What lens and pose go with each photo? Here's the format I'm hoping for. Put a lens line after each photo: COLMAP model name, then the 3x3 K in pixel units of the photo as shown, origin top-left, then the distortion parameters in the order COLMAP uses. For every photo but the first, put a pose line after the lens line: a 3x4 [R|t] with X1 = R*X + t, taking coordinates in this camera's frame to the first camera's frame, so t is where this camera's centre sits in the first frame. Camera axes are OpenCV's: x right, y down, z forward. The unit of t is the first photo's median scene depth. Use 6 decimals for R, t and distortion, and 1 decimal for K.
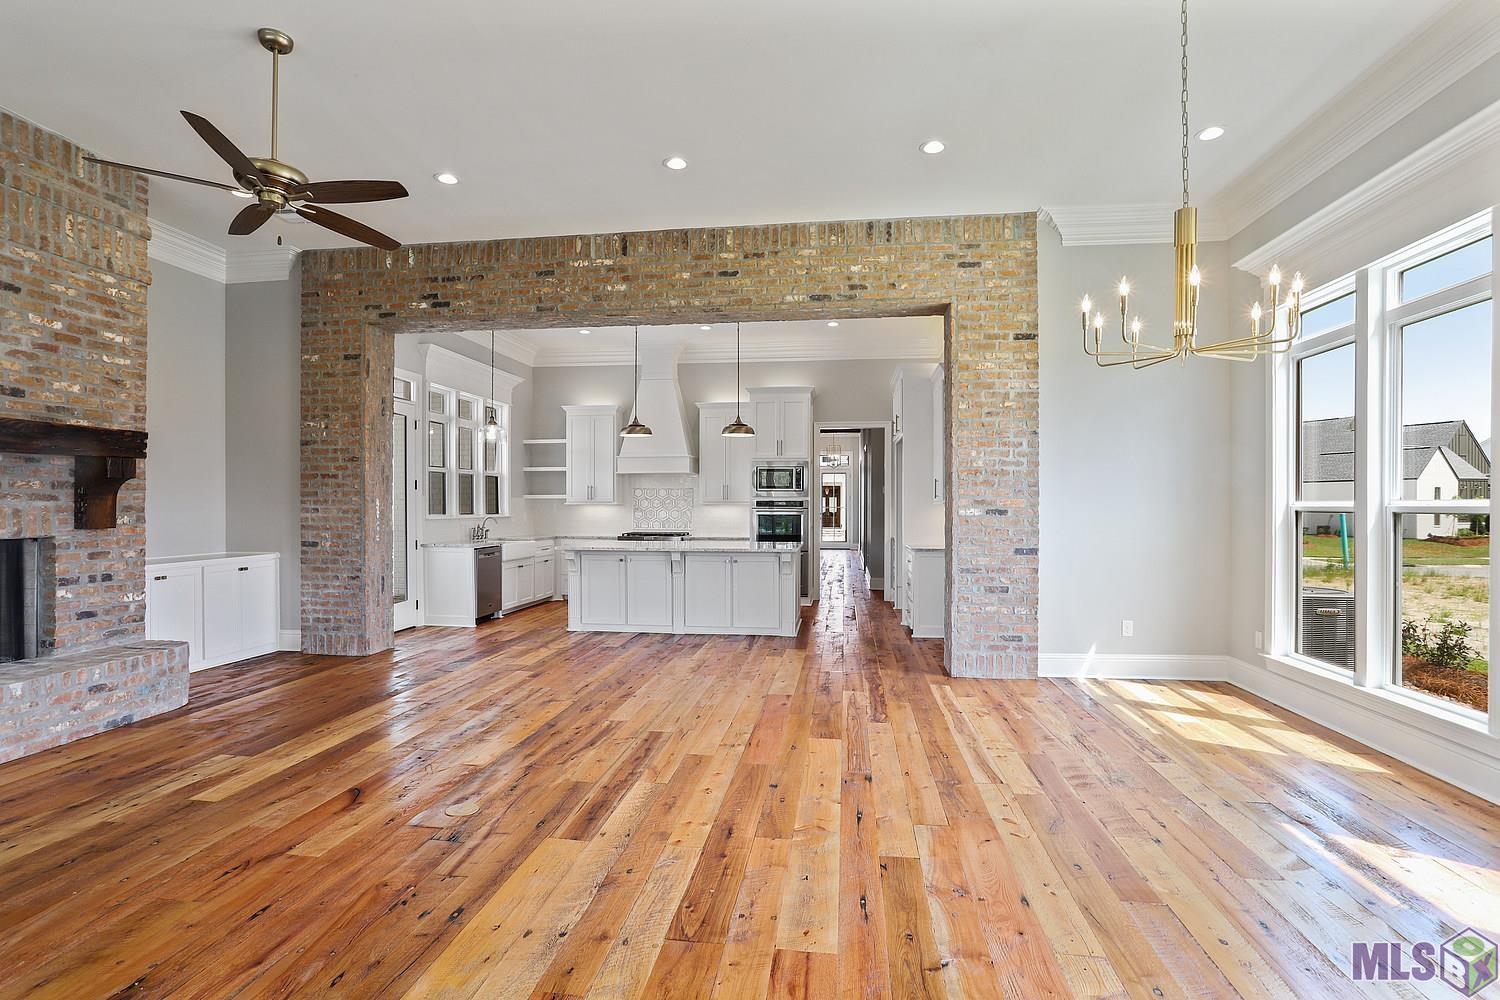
lens RADIAL K [[734.0, 0, 752.5], [0, 734.0, 509.7], [0, 0, 1]] dist [-0.005505, 0.001041]
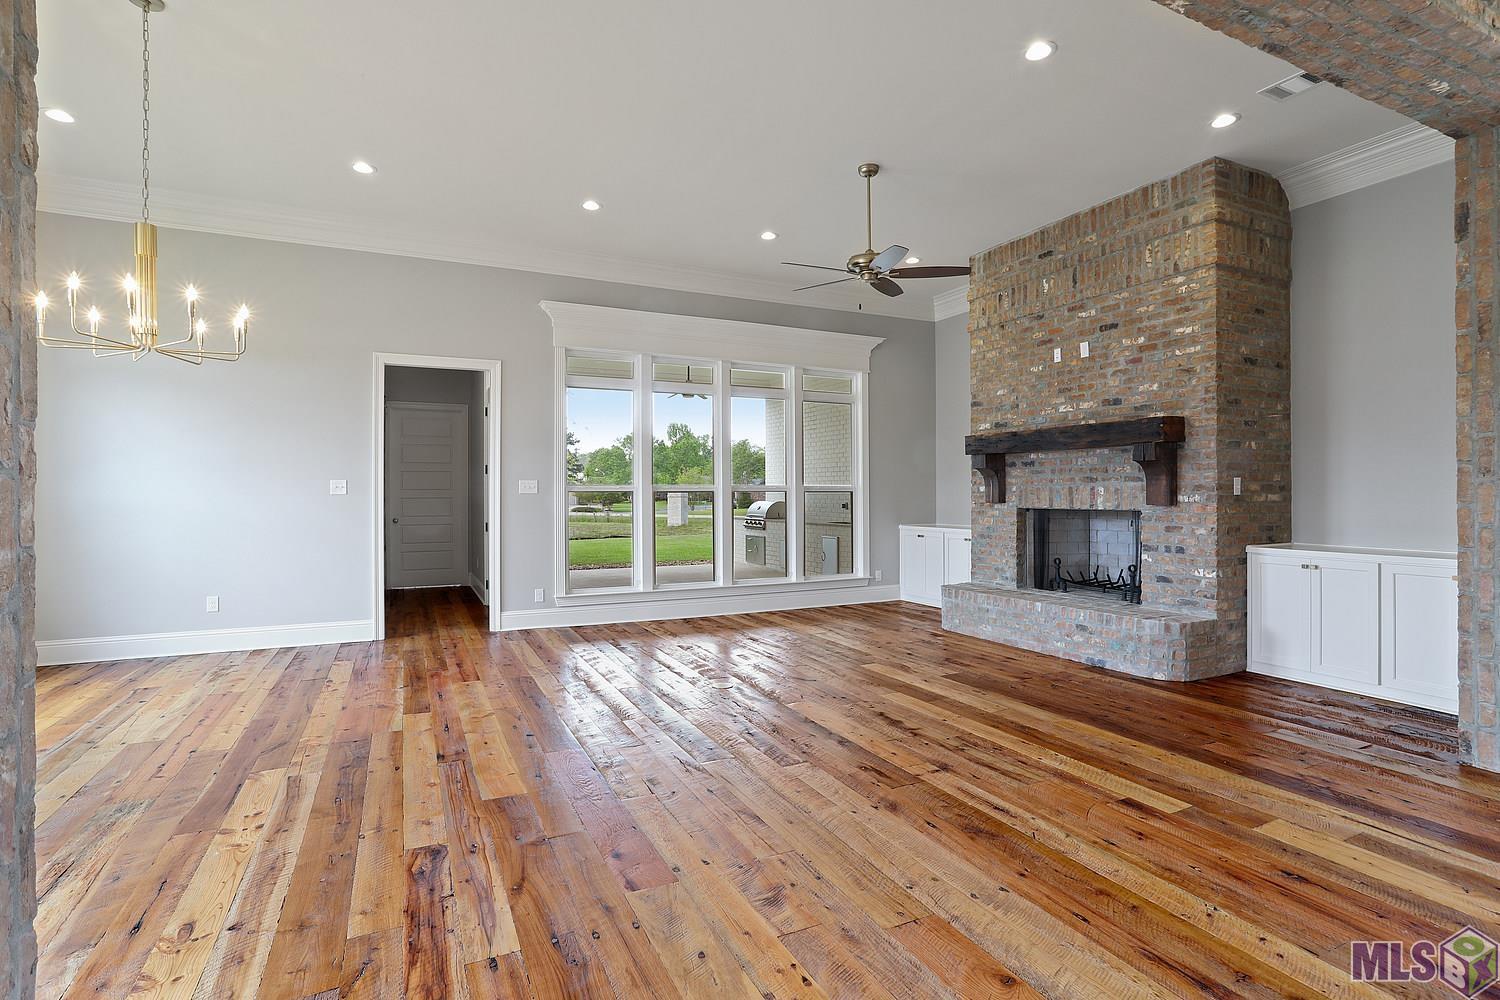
lens RADIAL K [[734.0, 0, 747.2], [0, 734.0, 486.1], [0, 0, 1]] dist [-0.005505, 0.001041]
pose [[-0.843384, -0.003076, -0.537303, 0.265453], [-0.000289, 0.999986, -0.005271, 0.002041], [0.537312, -0.004291, -0.843373, 1.598347]]
